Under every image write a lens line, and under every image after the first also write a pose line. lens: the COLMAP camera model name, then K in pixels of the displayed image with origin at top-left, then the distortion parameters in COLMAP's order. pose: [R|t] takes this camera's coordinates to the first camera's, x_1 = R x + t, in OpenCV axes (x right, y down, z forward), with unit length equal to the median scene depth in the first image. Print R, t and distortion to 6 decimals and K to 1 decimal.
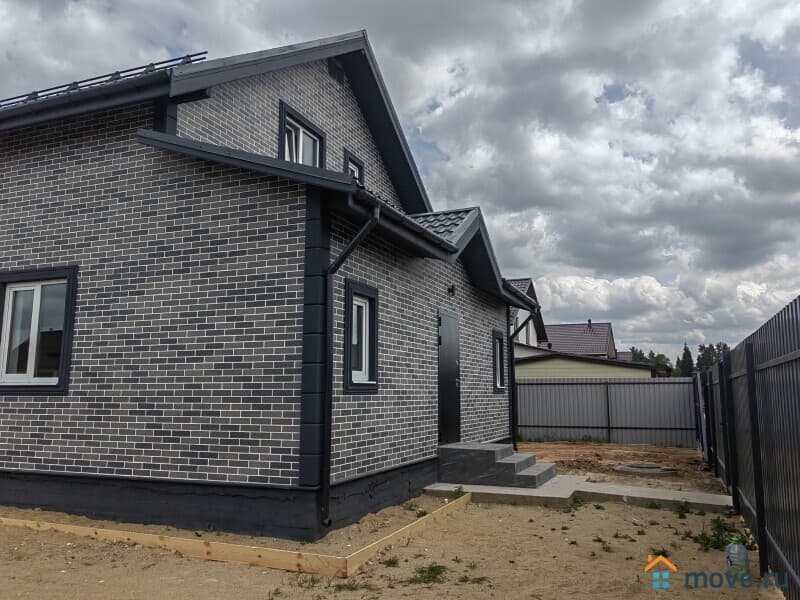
lens RADIAL K [[641.1, 0, 400.0], [0, 641.1, 300.0], [0, 0, 1]] dist [0.050572, -0.043684]
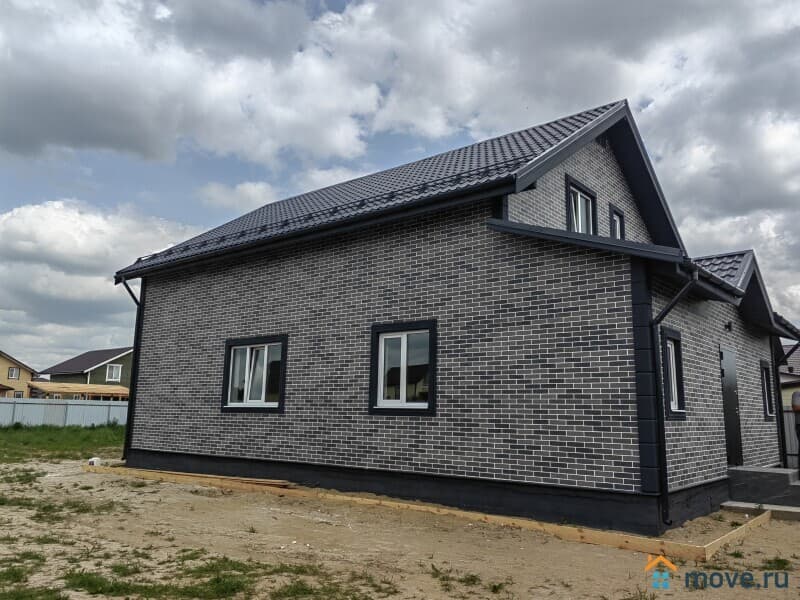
lens RADIAL K [[641.1, 0, 400.0], [0, 641.1, 300.0], [0, 0, 1]] dist [0.050572, -0.043684]
pose [[0.958804, -0.037136, -0.281630, -0.197253], [0.027743, 0.998920, -0.037267, -0.047441], [0.282710, 0.027919, 0.958799, -0.310780]]
